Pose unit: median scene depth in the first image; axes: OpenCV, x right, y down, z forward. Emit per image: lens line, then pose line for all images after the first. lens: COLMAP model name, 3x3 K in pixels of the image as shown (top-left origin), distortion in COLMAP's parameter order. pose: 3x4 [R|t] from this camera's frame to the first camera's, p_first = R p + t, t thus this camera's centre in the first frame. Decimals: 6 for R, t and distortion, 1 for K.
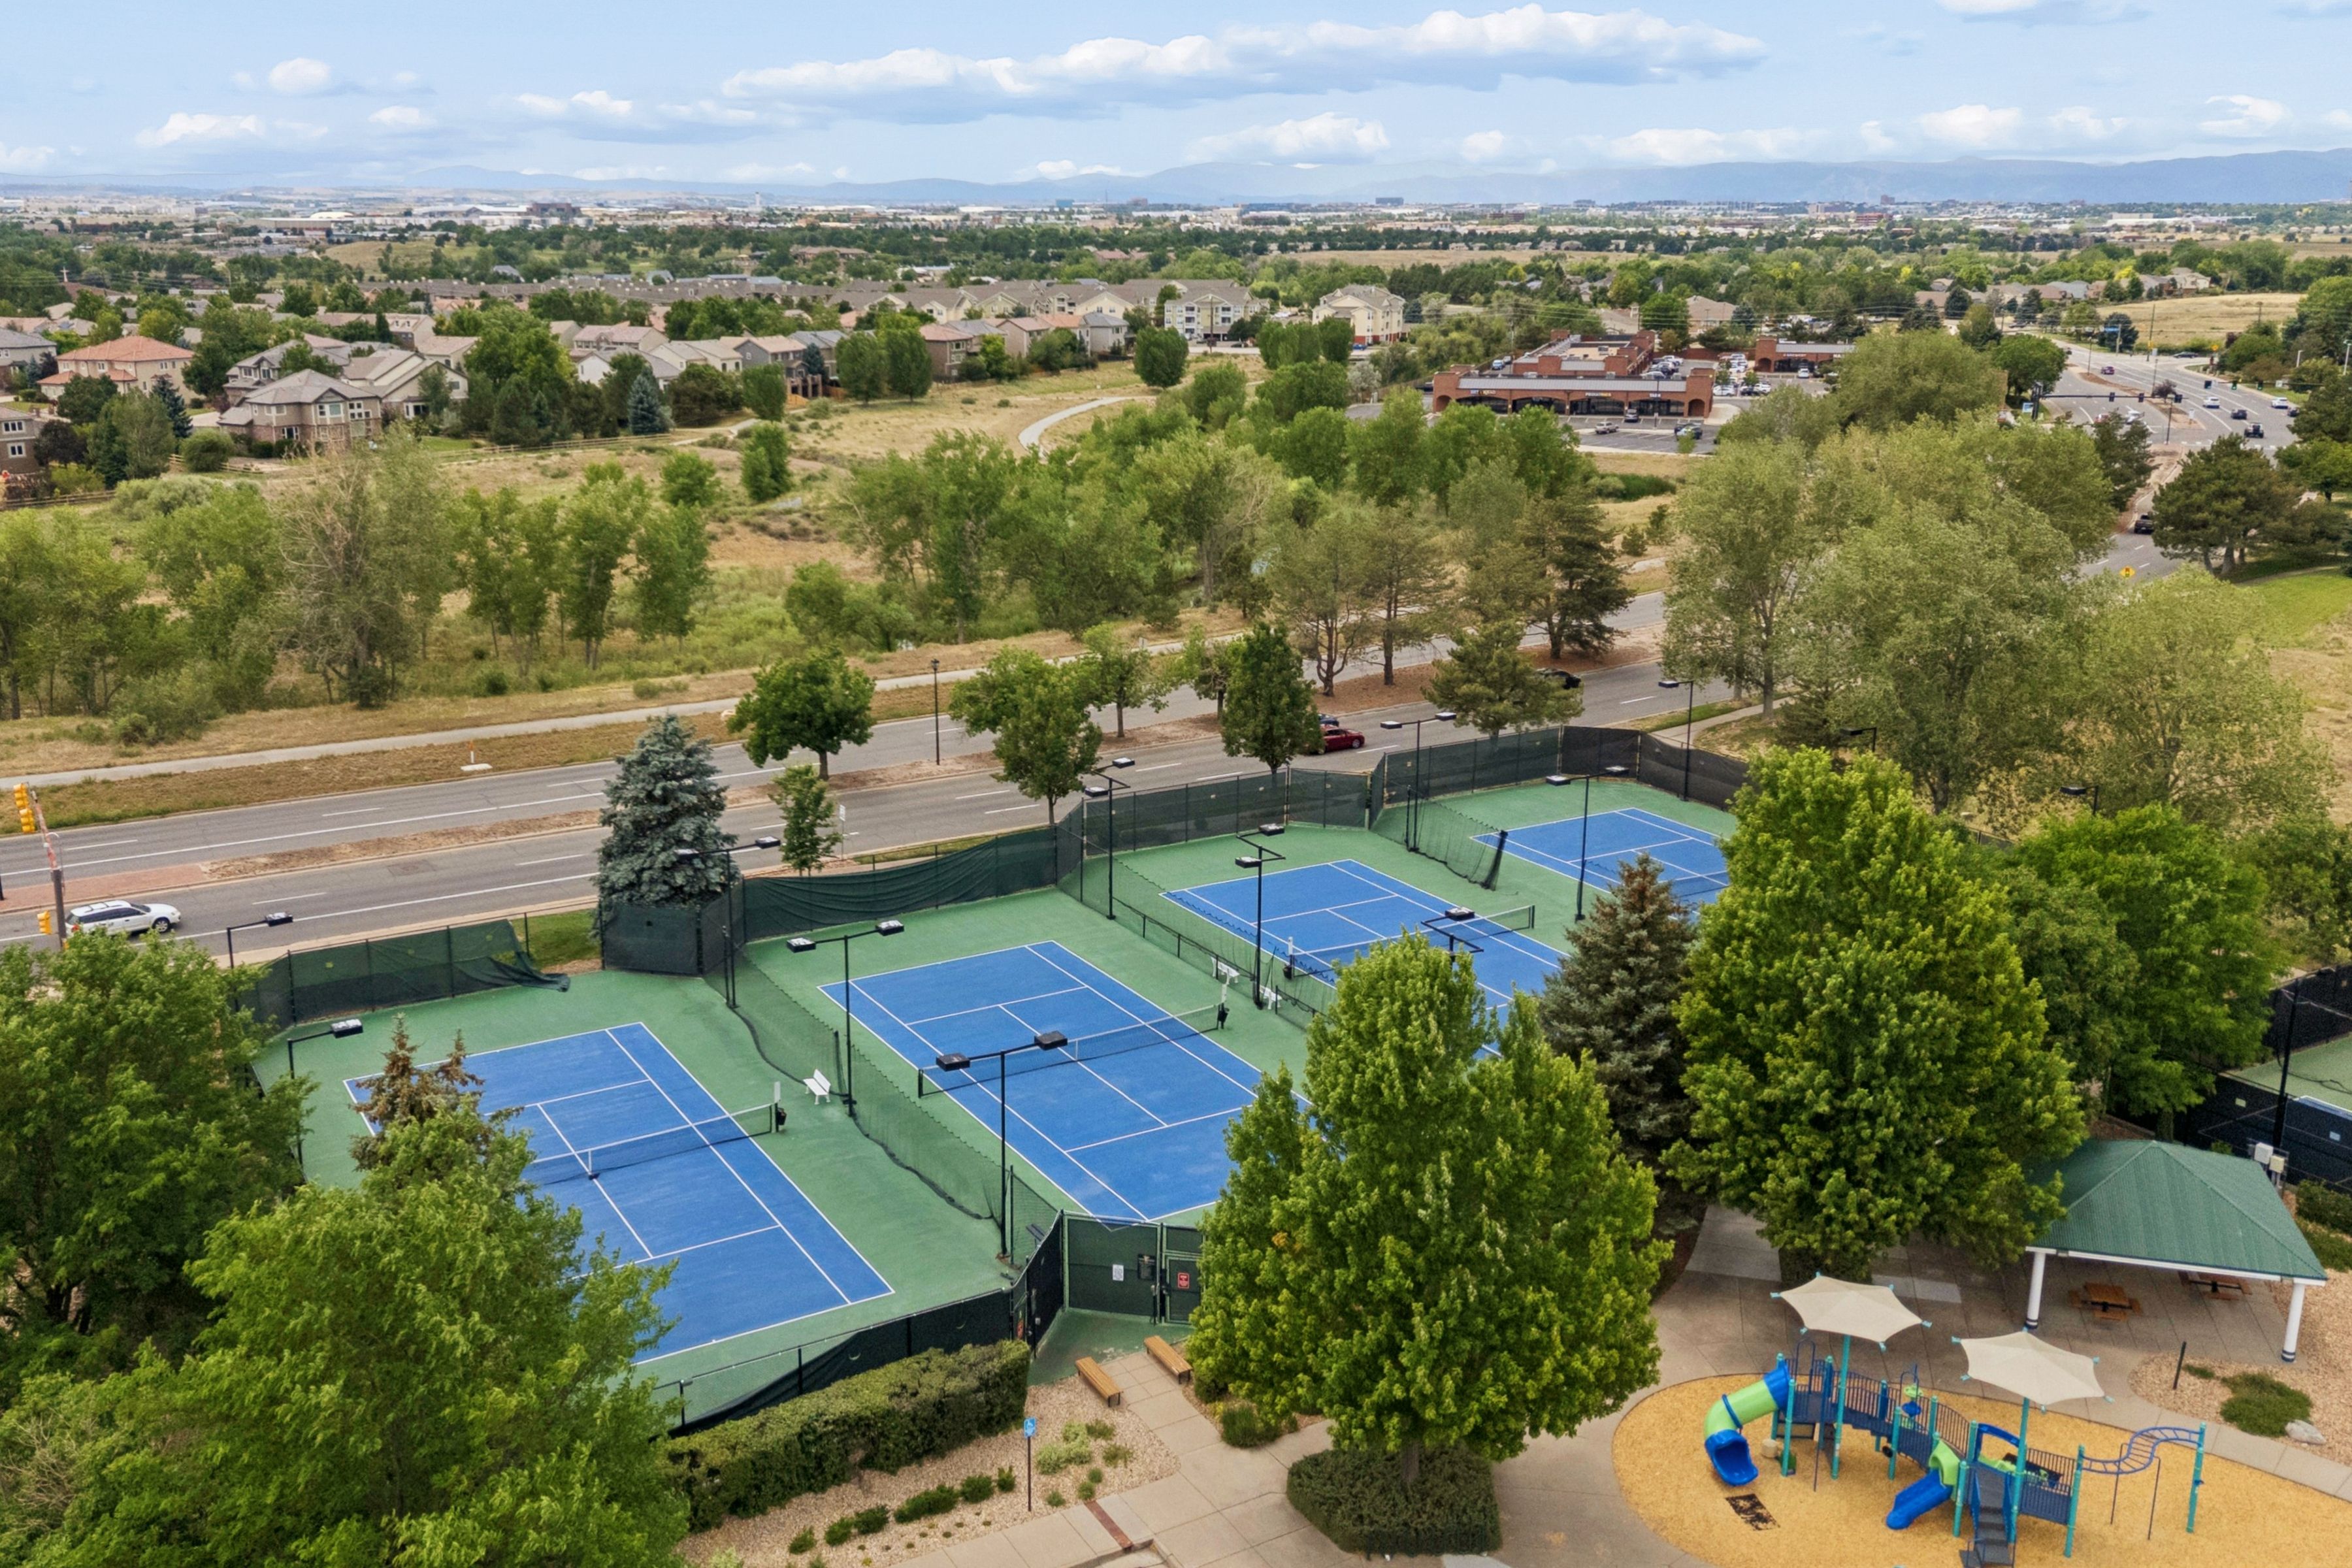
lens RADIAL K [[2059.9, 0, 1154.8], [0, 2059.9, 785.7], [0, 0, 1]] dist [0.099943, -0.086665]
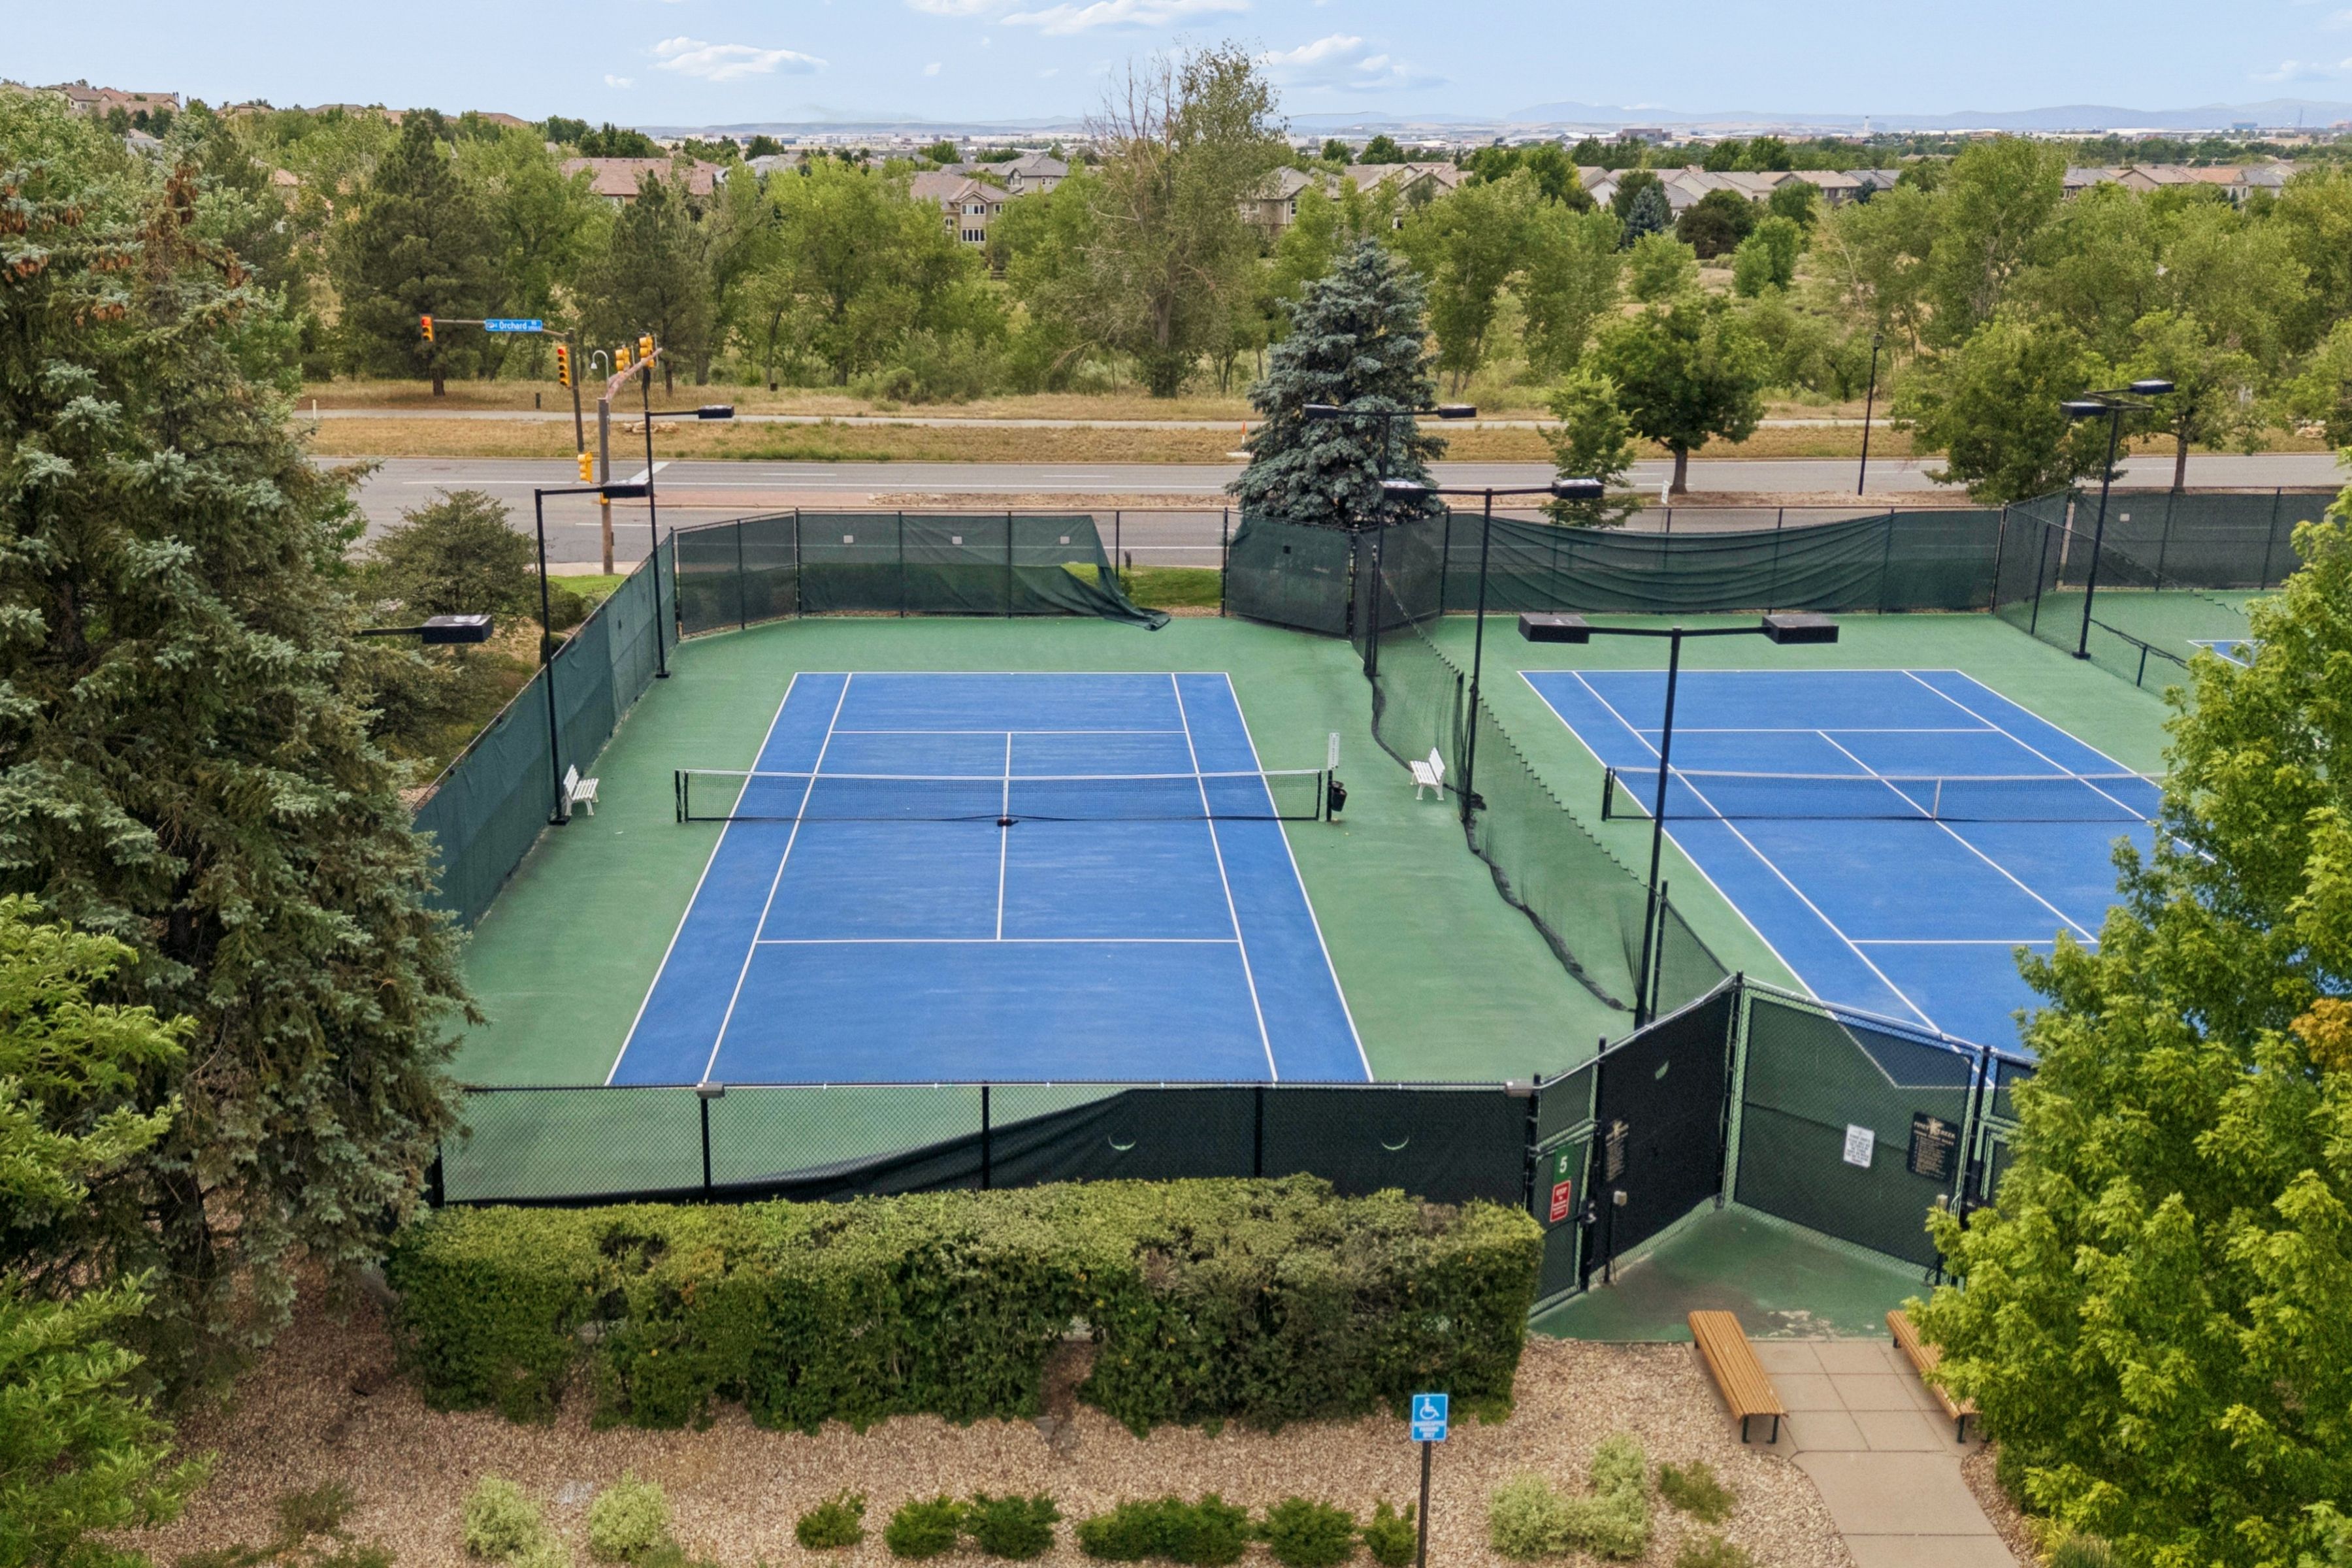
lens RADIAL K [[2059.9, 0, 1078.4], [0, 2059.9, 790.9], [0, 0, 1]] dist [0.099943, -0.086665]
pose [[0.863421, 0.137181, -0.485475, 0.035049], [-0.124500, 0.990496, 0.058460, 0.135626], [0.488881, 0.009966, 0.872294, 0.473285]]
